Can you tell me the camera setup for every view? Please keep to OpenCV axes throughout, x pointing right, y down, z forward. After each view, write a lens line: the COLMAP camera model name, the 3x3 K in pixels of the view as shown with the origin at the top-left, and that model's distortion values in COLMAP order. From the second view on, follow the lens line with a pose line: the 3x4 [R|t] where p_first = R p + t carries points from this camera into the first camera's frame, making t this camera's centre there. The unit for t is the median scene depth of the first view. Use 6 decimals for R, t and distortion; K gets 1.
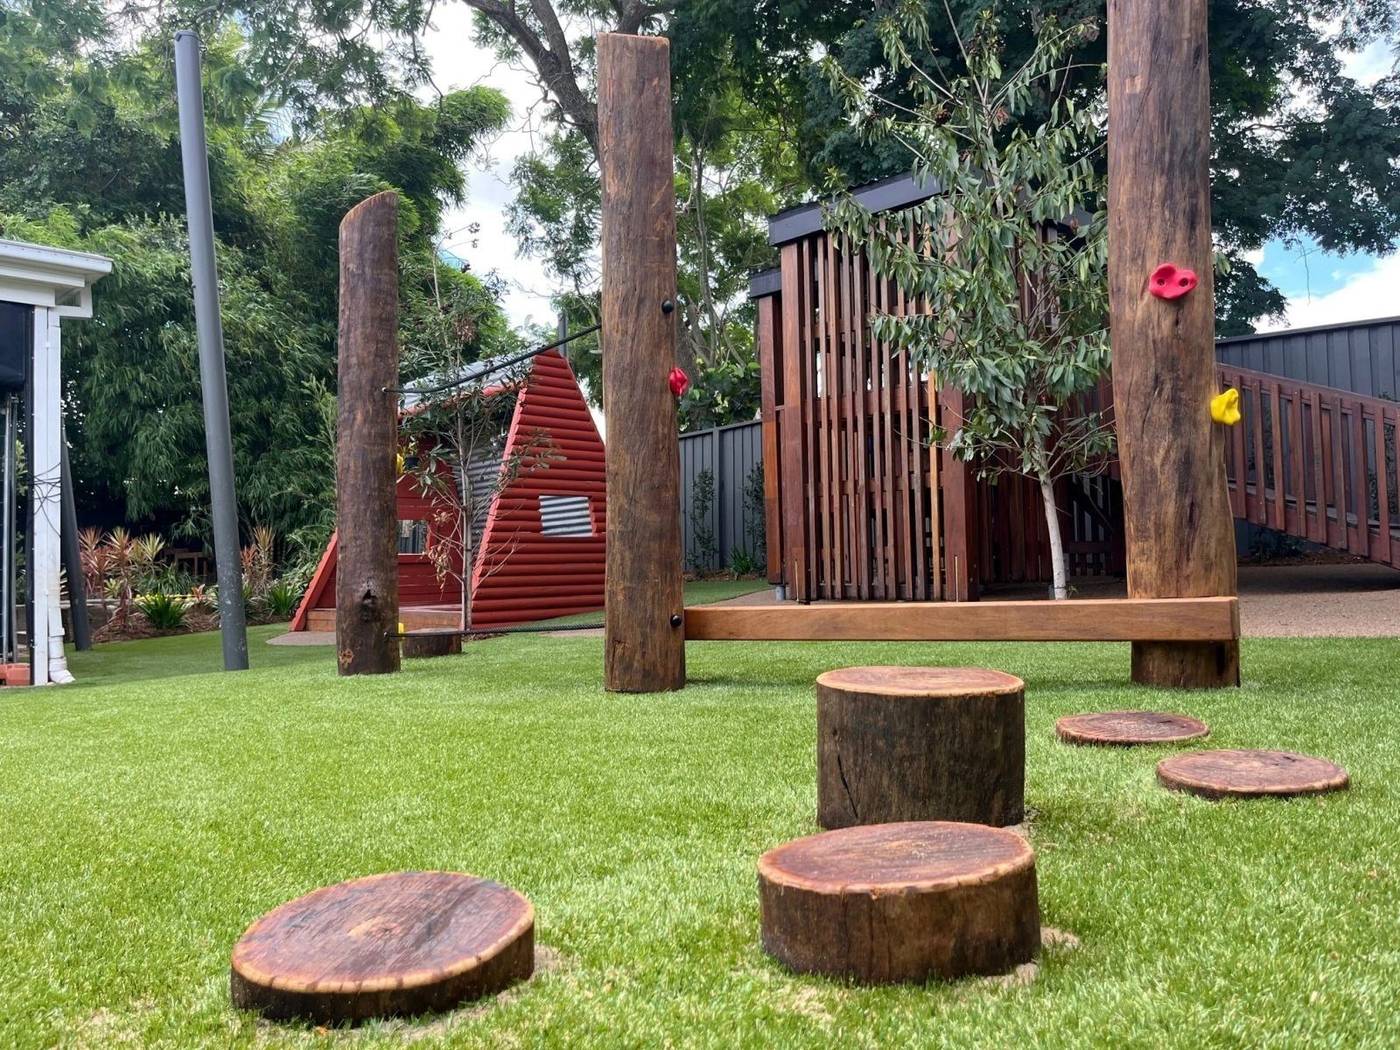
lens RADIAL K [[1106.5, 0, 667.2], [0, 1106.5, 532.8], [0, 0, 1]] dist [0.090019, -0.142738]
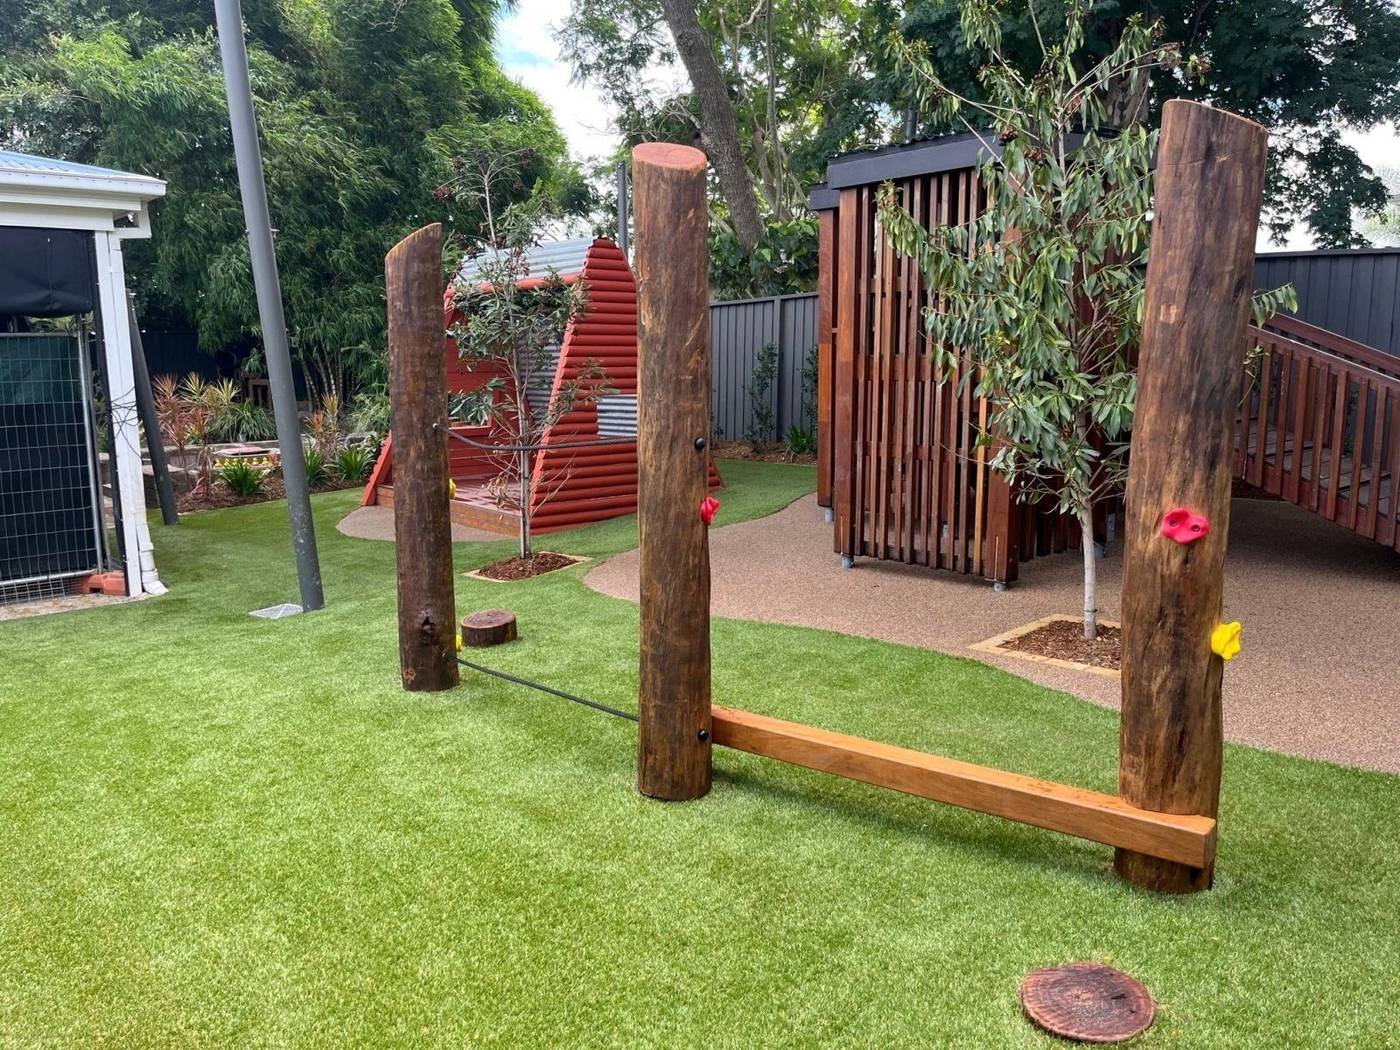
lens RADIAL K [[1106.5, 0, 667.2], [0, 1106.5, 532.8], [0, 0, 1]] dist [0.090019, -0.142738]
pose [[0.998043, 0.019549, -0.059391, 0.018345], [-0.006620, 0.977565, 0.210530, -0.188835], [0.062174, -0.209725, 0.975782, -0.010577]]
